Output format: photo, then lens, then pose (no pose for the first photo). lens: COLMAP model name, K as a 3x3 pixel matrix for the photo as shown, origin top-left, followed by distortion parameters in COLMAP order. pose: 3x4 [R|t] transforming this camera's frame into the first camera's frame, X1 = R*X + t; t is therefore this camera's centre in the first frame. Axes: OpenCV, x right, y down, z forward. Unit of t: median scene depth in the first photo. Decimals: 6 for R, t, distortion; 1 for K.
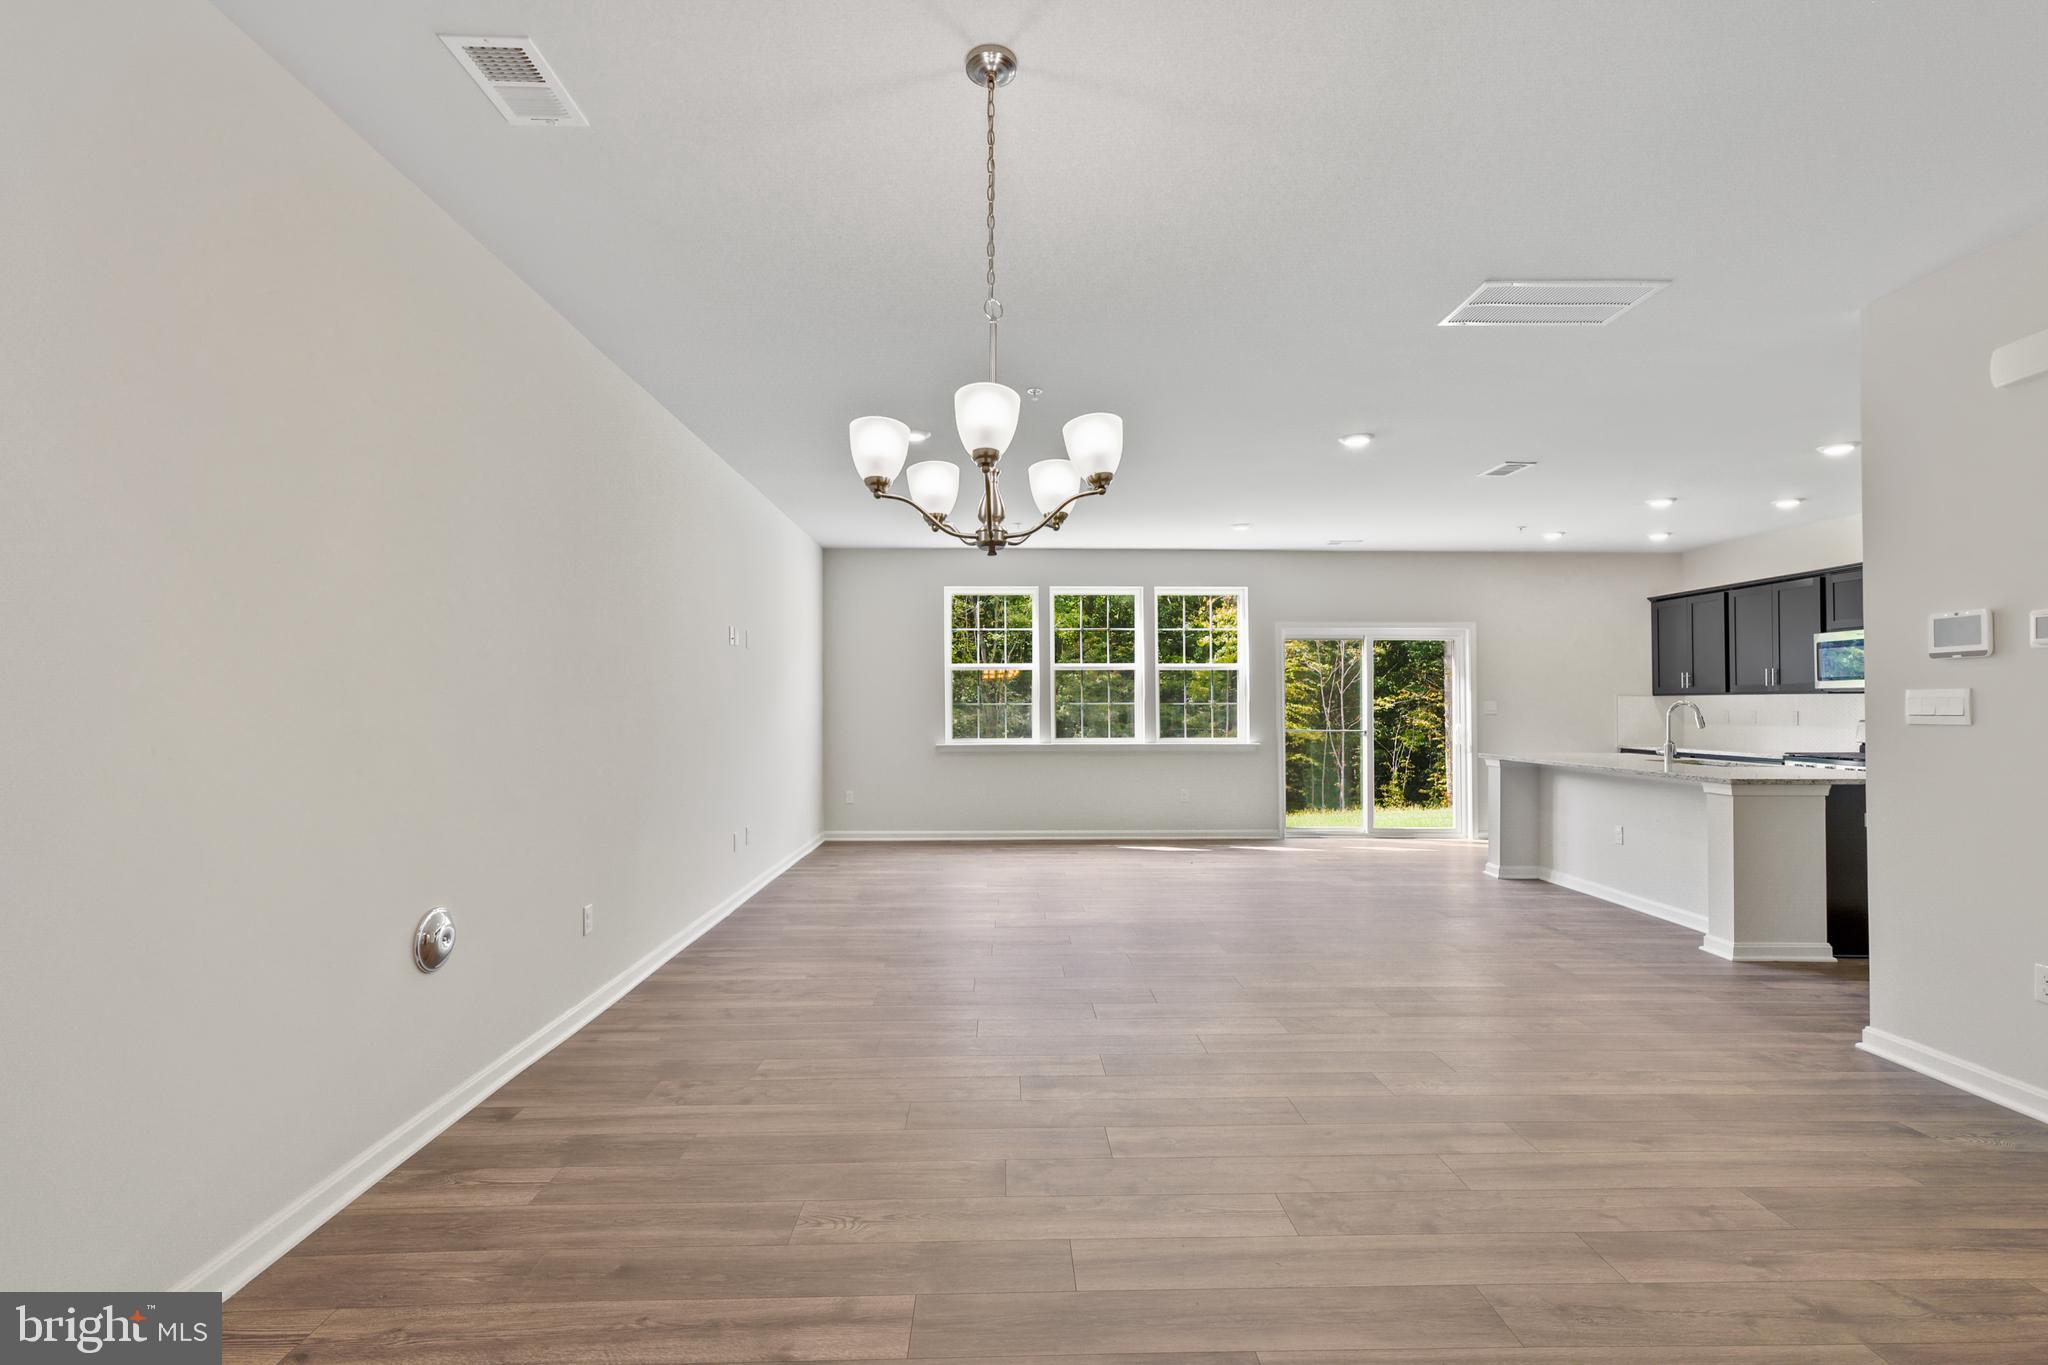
lens RADIAL K [[888.9, 0, 1013.6], [0, 888.9, 706.8], [0, 0, 1]] dist [0.008396, -0.000107]
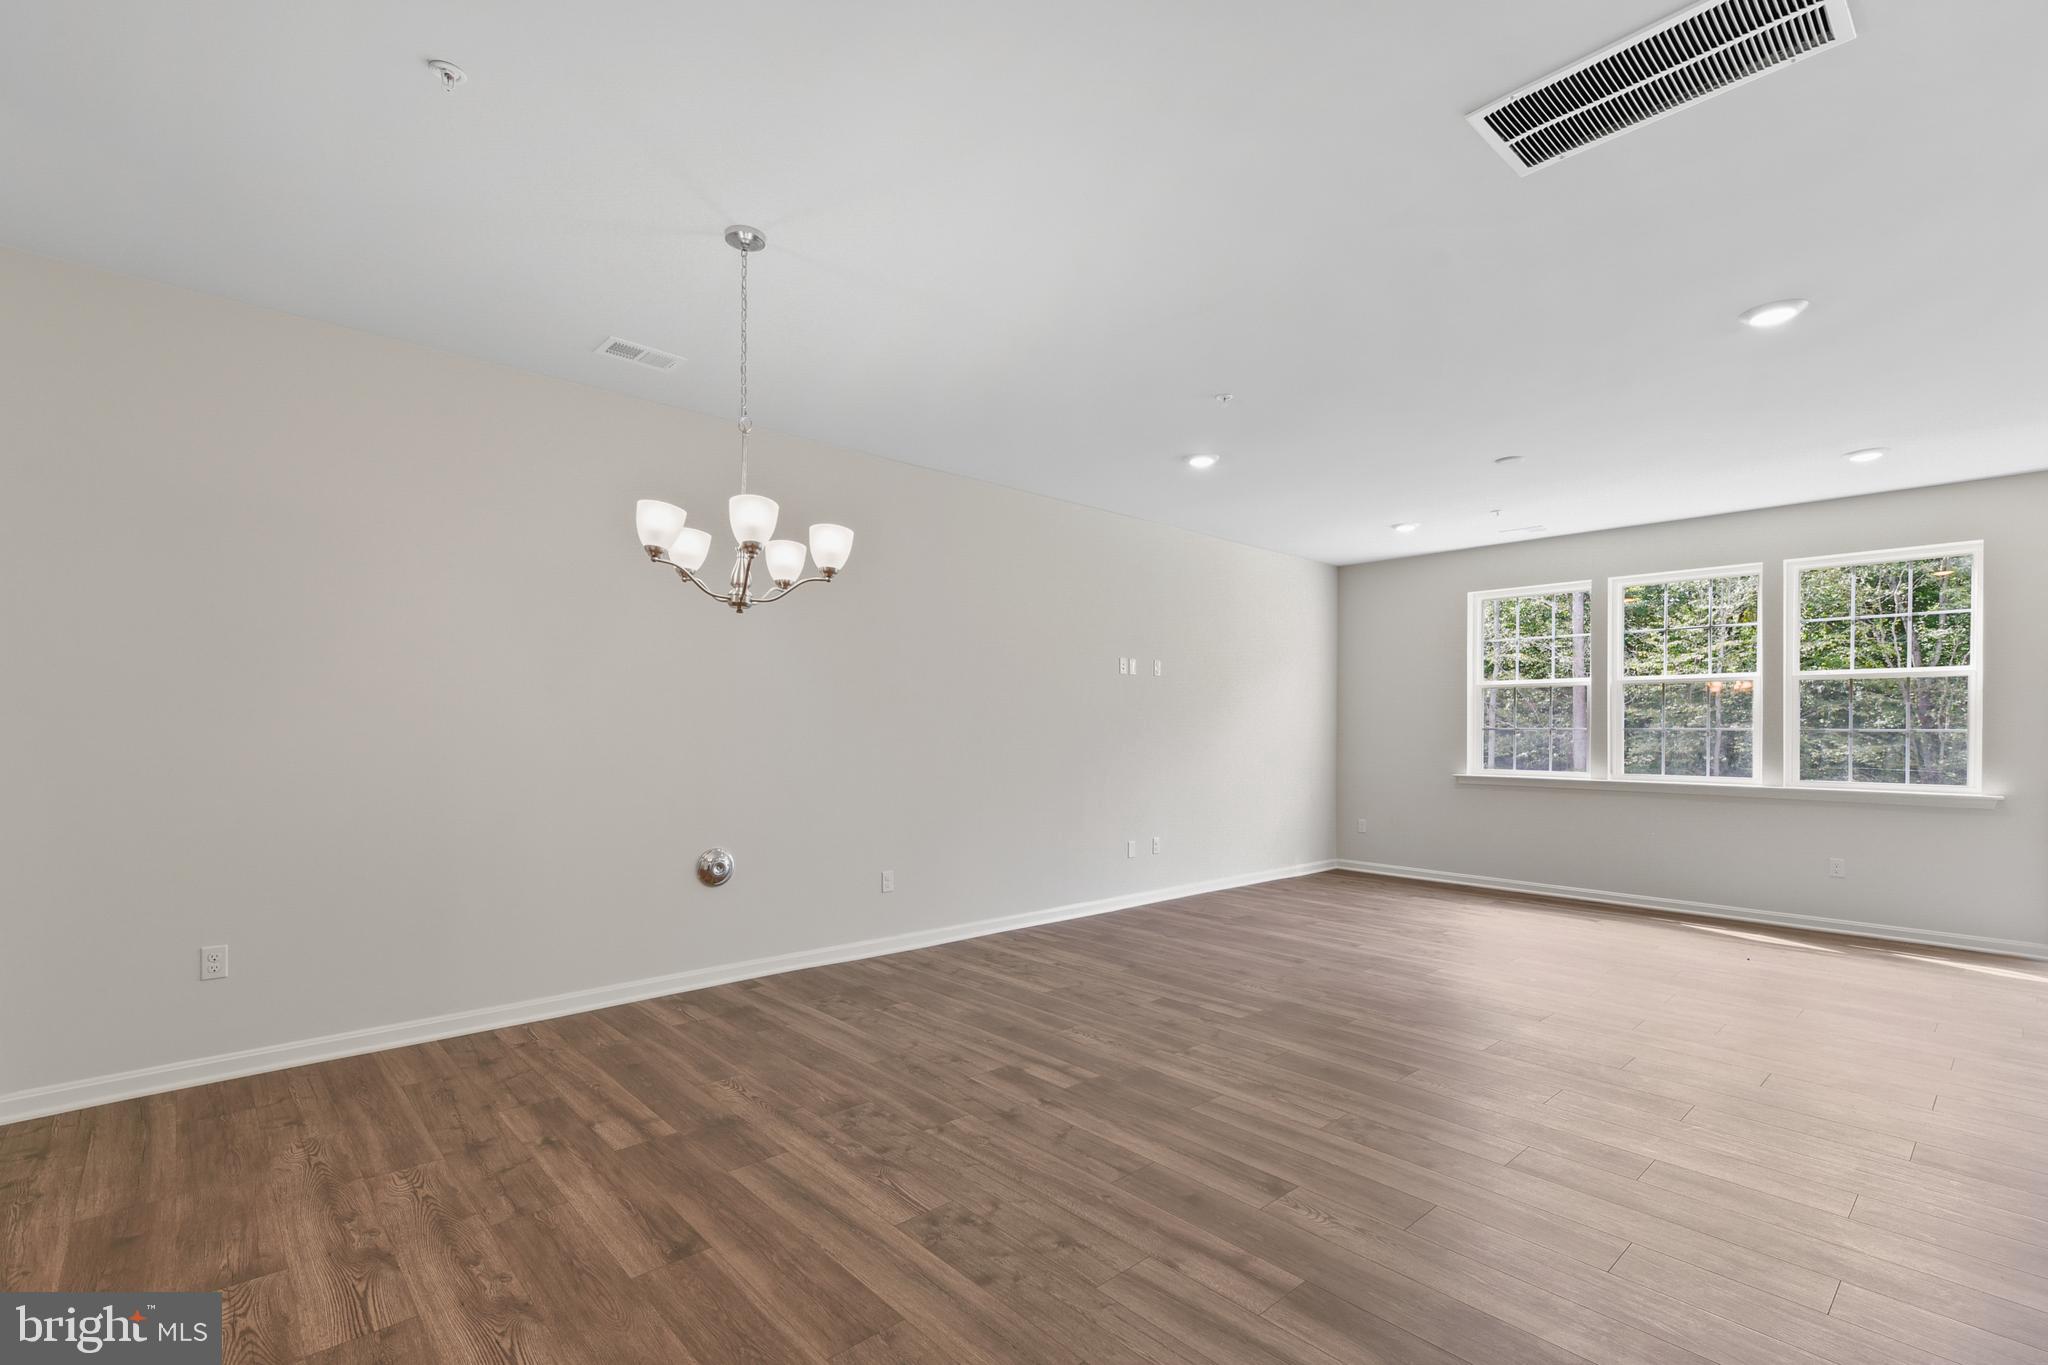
lens RADIAL K [[888.9, 0, 1013.6], [0, 888.9, 706.8], [0, 0, 1]] dist [0.008396, -0.000107]
pose [[0.669778, -0.012255, -0.742460, 0.873135], [-0.008606, 0.999669, -0.024264, 0.002073], [0.742511, 0.022641, 0.669451, 0.278287]]
